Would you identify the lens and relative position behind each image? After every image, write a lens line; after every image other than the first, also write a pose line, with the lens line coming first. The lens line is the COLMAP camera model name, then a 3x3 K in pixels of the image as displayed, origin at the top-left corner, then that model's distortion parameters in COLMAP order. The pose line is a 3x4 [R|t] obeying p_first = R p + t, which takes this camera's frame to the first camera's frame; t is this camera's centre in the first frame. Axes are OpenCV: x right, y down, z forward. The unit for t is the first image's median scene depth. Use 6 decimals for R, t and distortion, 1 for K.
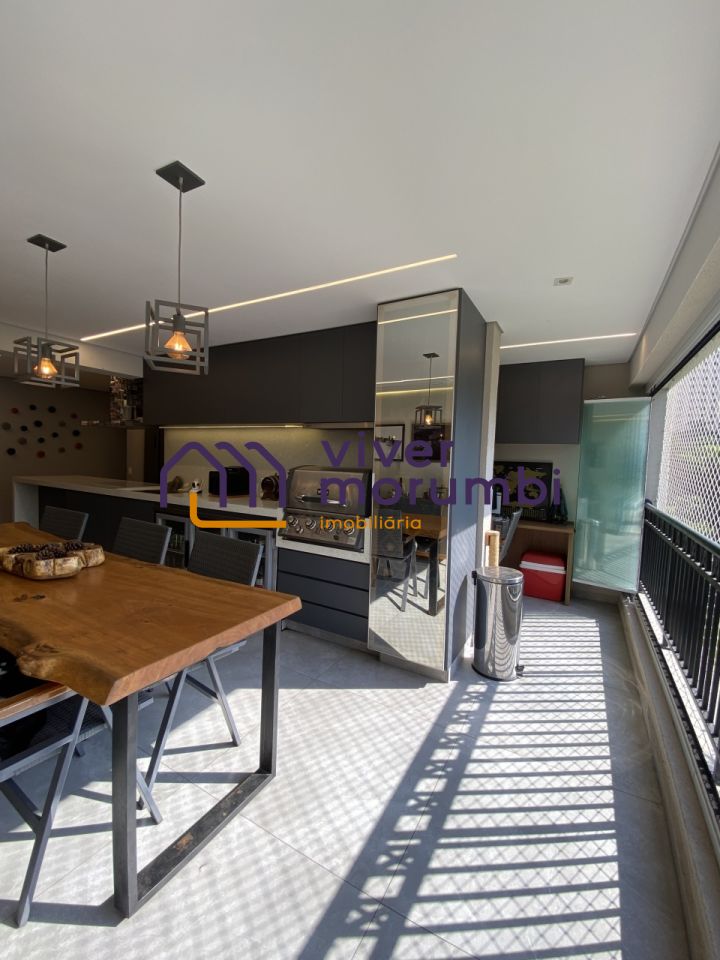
lens RADIAL K [[384.7, 0, 360.0], [0, 384.7, 480.0], [0, 0, 1]] dist [-0.014762, 0.000187]
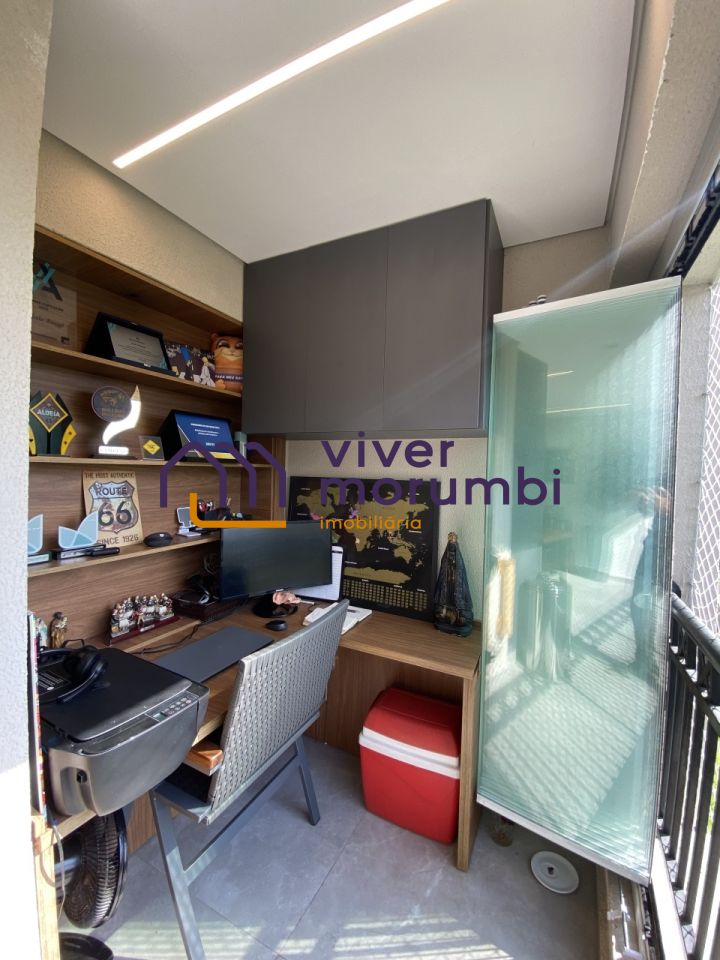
lens RADIAL K [[384.7, 0, 360.0], [0, 384.7, 480.0], [0, 0, 1]] dist [-0.014762, 0.000187]
pose [[0.994952, -0.016743, 0.098942, 0.601876], [0.018418, 0.999702, -0.016039, -0.067448], [-0.098644, 0.017780, 0.994964, 0.931283]]
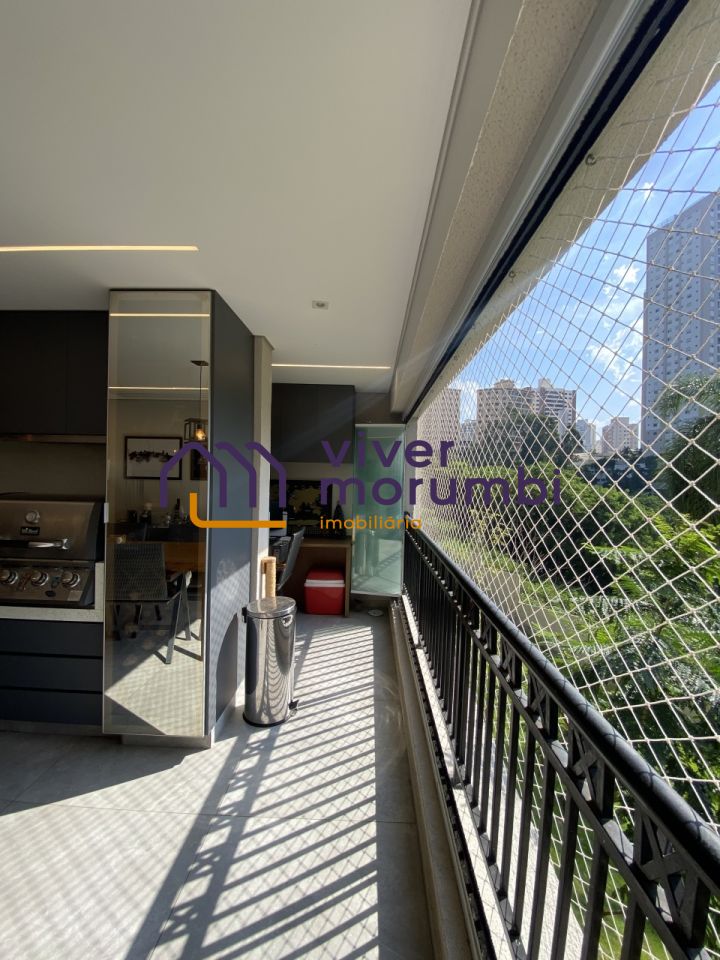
lens RADIAL K [[384.7, 0, 360.0], [0, 384.7, 480.0], [0, 0, 1]] dist [-0.014762, 0.000187]
pose [[0.873038, -0.013258, 0.487472, 0.092619], [0.031639, 0.999064, -0.029491, -0.023091], [-0.486625, 0.041170, 0.872640, 0.068870]]
